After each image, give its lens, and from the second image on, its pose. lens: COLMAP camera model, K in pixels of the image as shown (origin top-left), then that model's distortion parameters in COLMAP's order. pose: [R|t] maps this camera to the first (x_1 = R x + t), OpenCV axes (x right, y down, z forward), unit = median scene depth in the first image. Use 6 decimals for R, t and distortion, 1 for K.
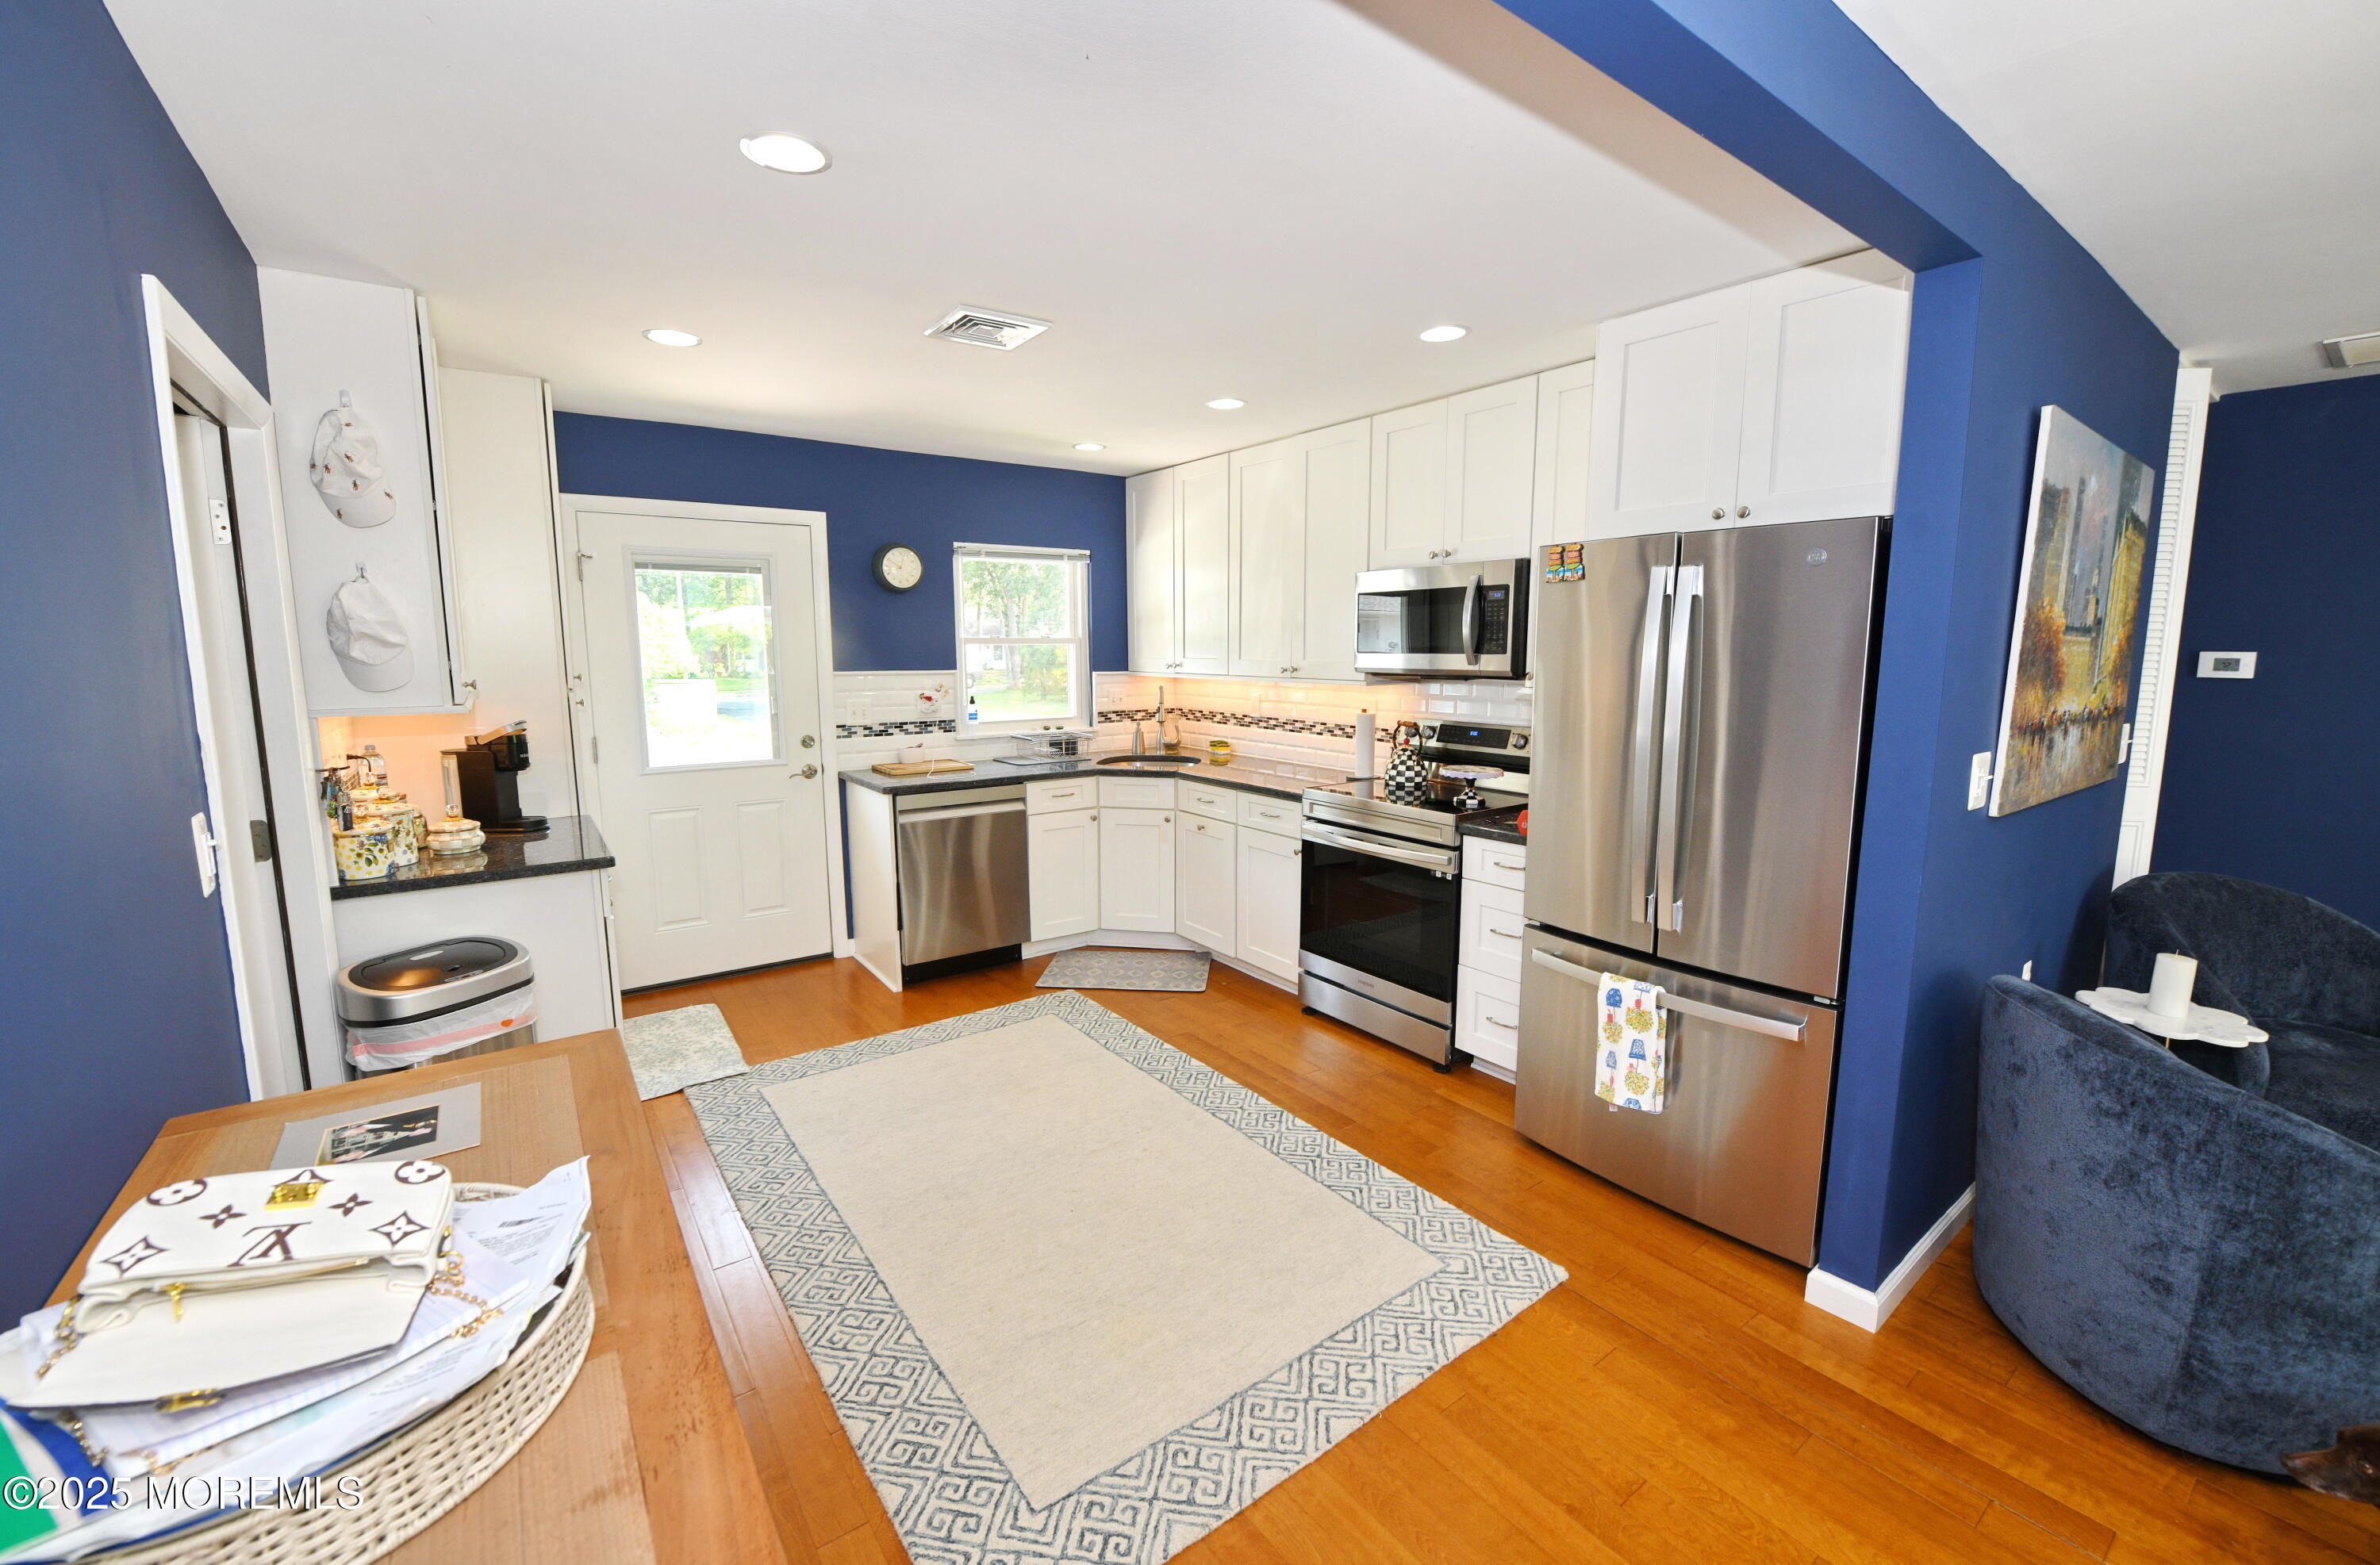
lens RADIAL K [[943.3, 0, 1198.0], [0, 943.3, 775.1], [0, 0, 1]] dist [-0.016607, -0.000062]
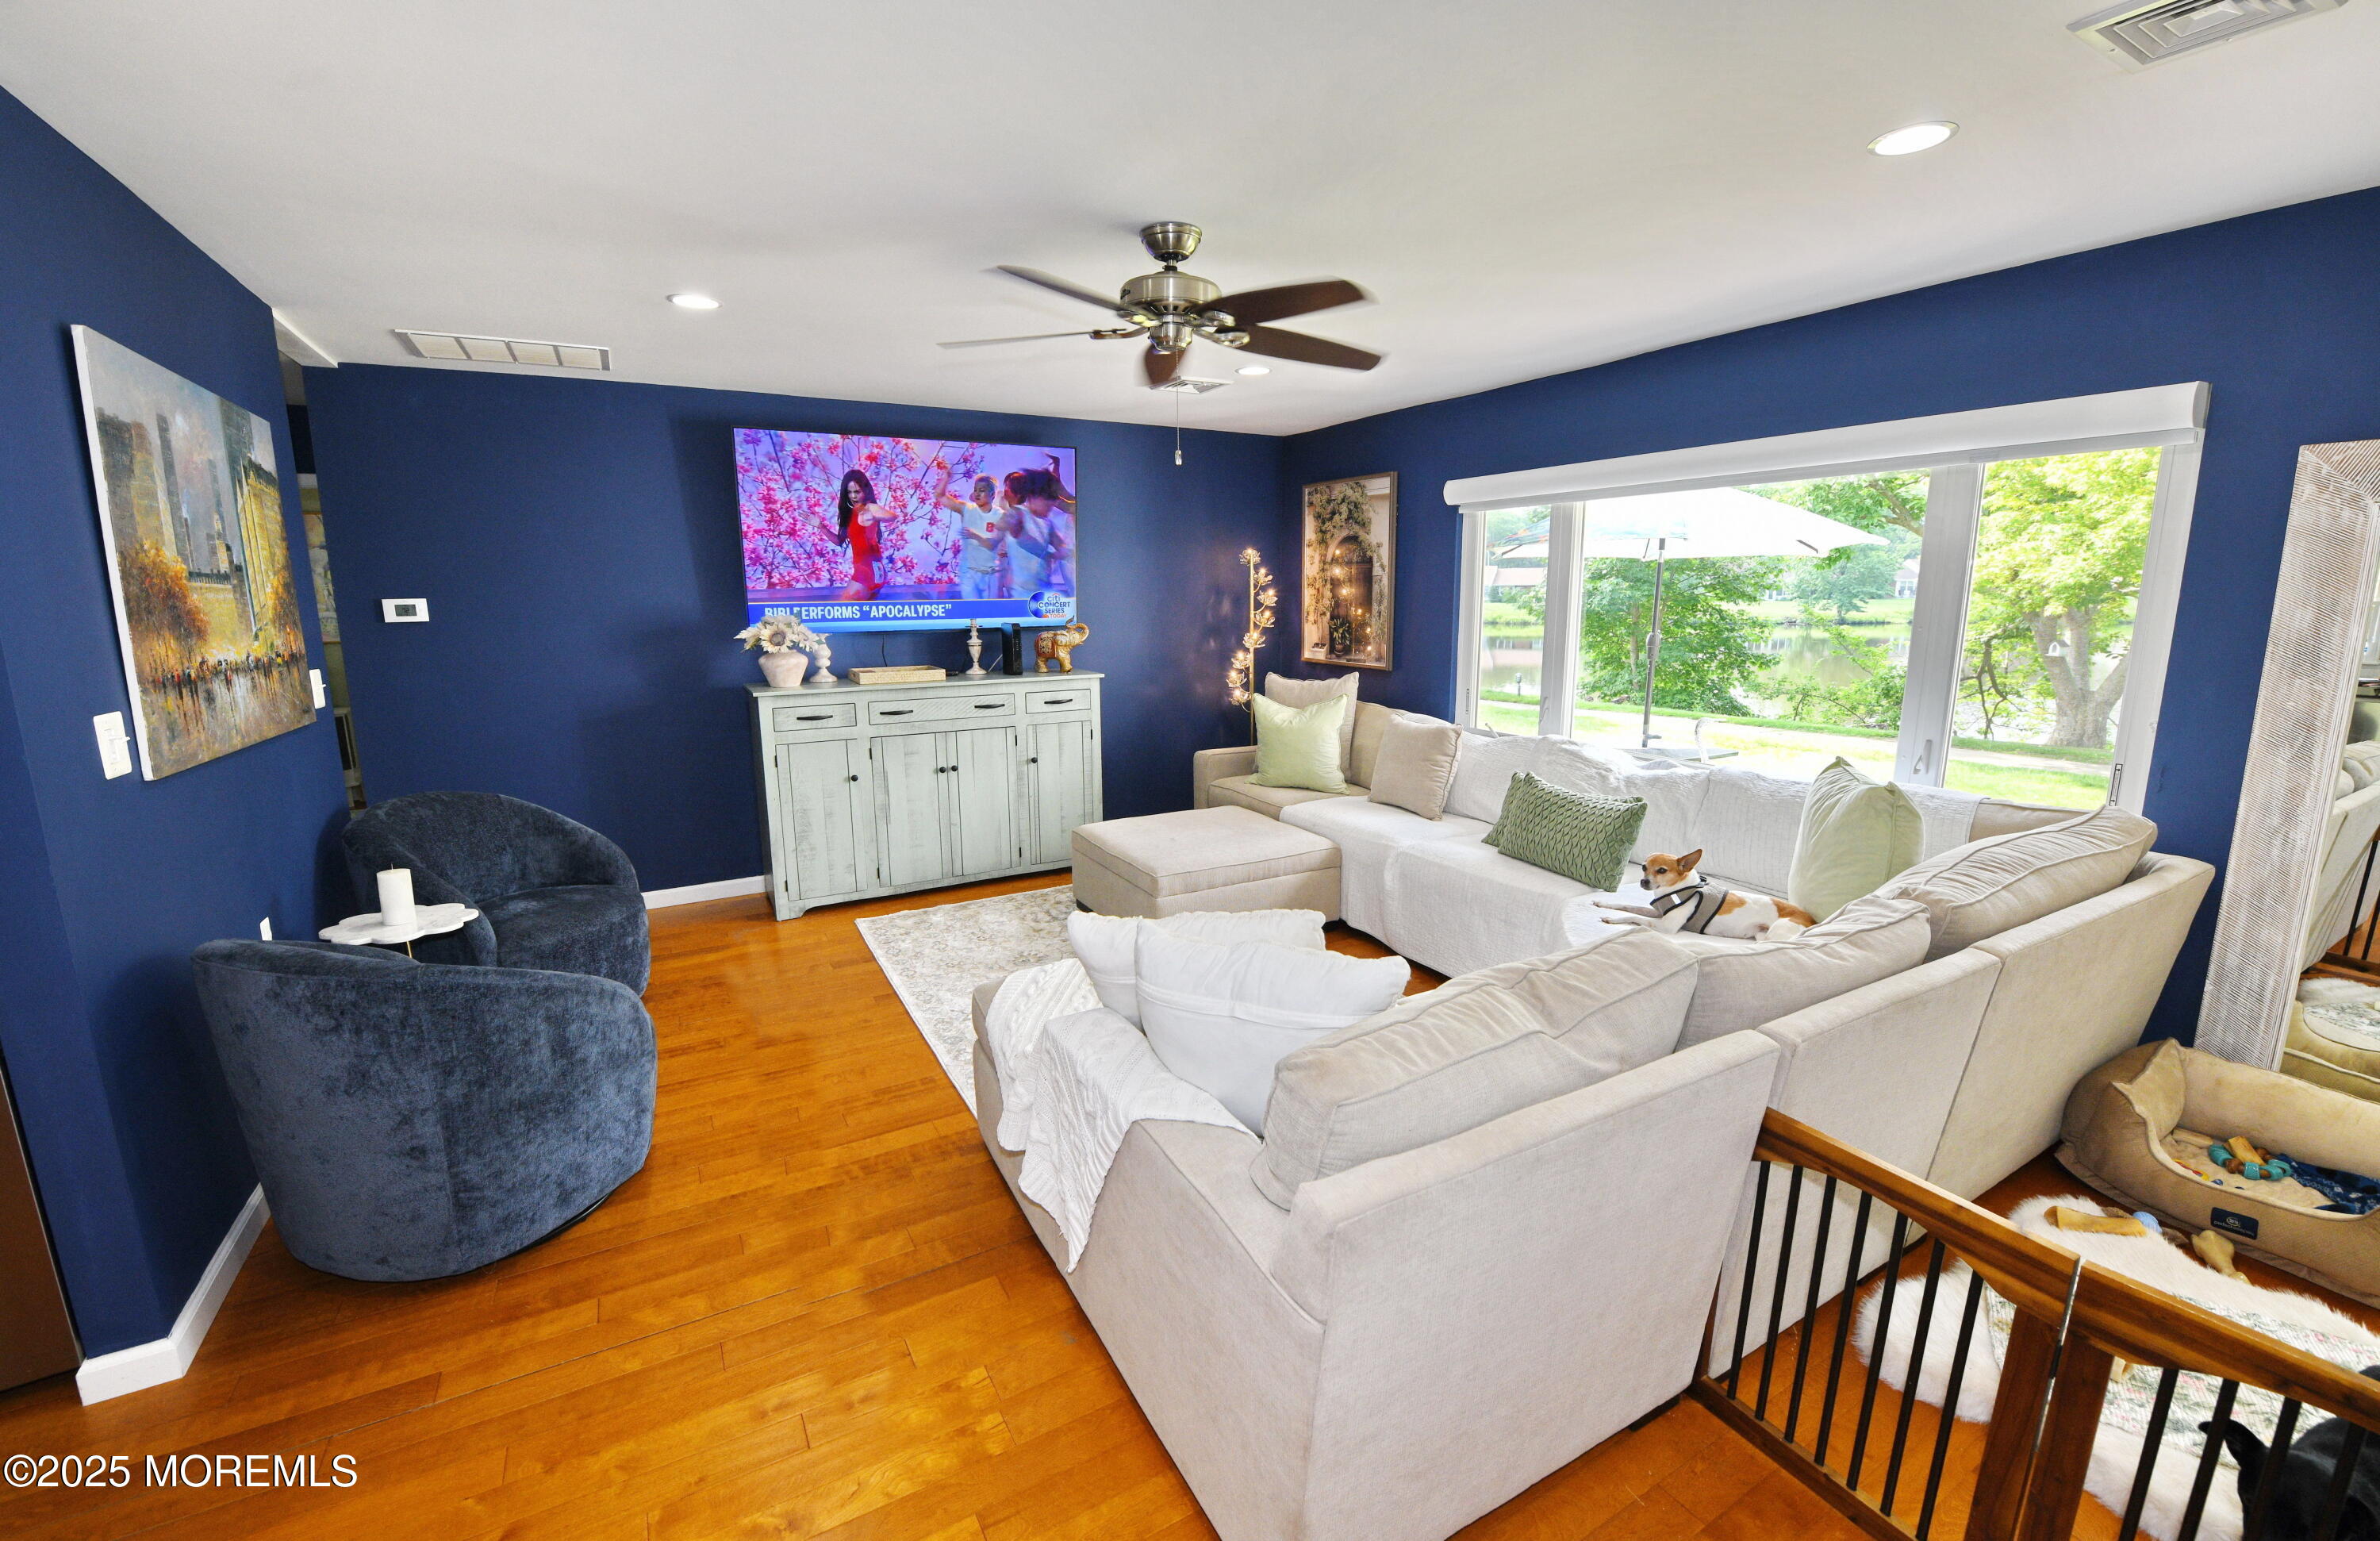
lens RADIAL K [[969.9, 0, 1188.9], [0, 969.9, 770.4], [0, 0, 1]] dist [-0.020645, -0.001020]
pose [[0.121599, -0.182935, 0.975576, 0.074081], [0.150914, 0.974850, 0.163989, 0.034413], [-0.981040, 0.127287, 0.146148, -0.125213]]
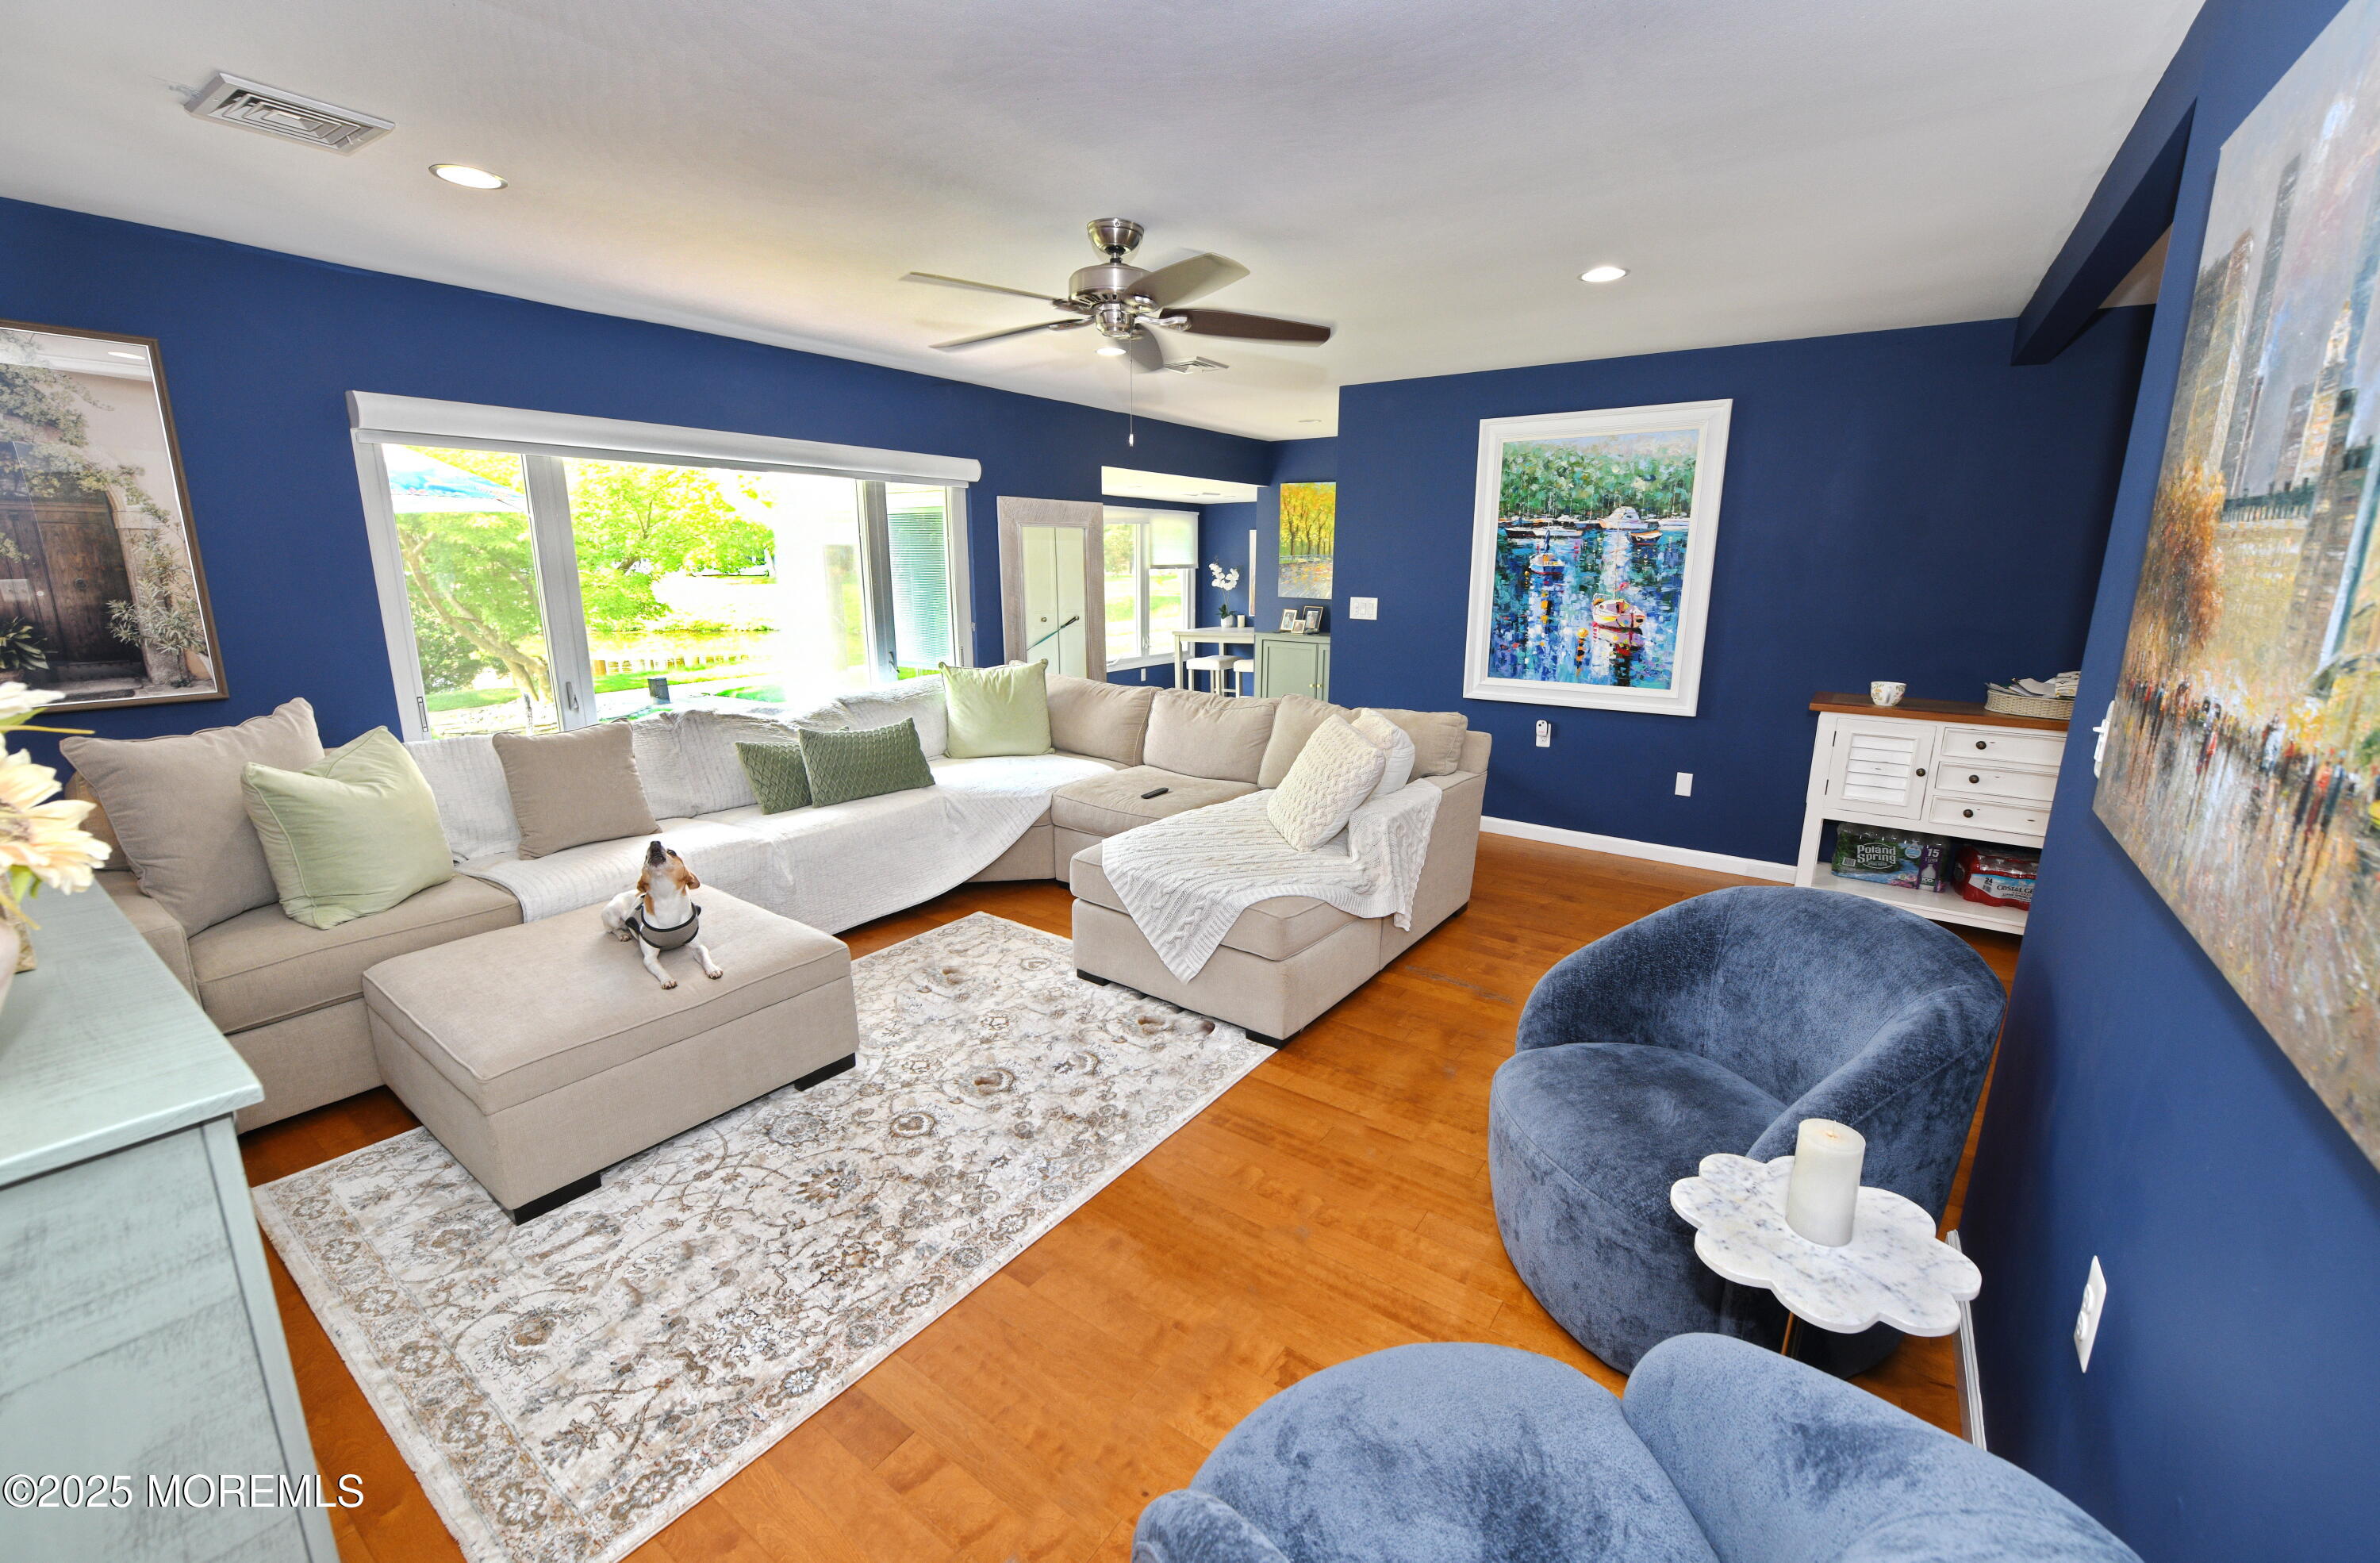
lens RADIAL K [[943.4, 0, 1204.7], [0, 943.4, 771.3], [0, 0, 1]] dist [-0.016607, -0.000062]
pose [[-0.947596, 0.062926, -0.313213, 1.554643], [-0.053333, 0.935492, 0.349300, -0.167274], [0.314988, 0.347700, -0.883112, 1.284821]]
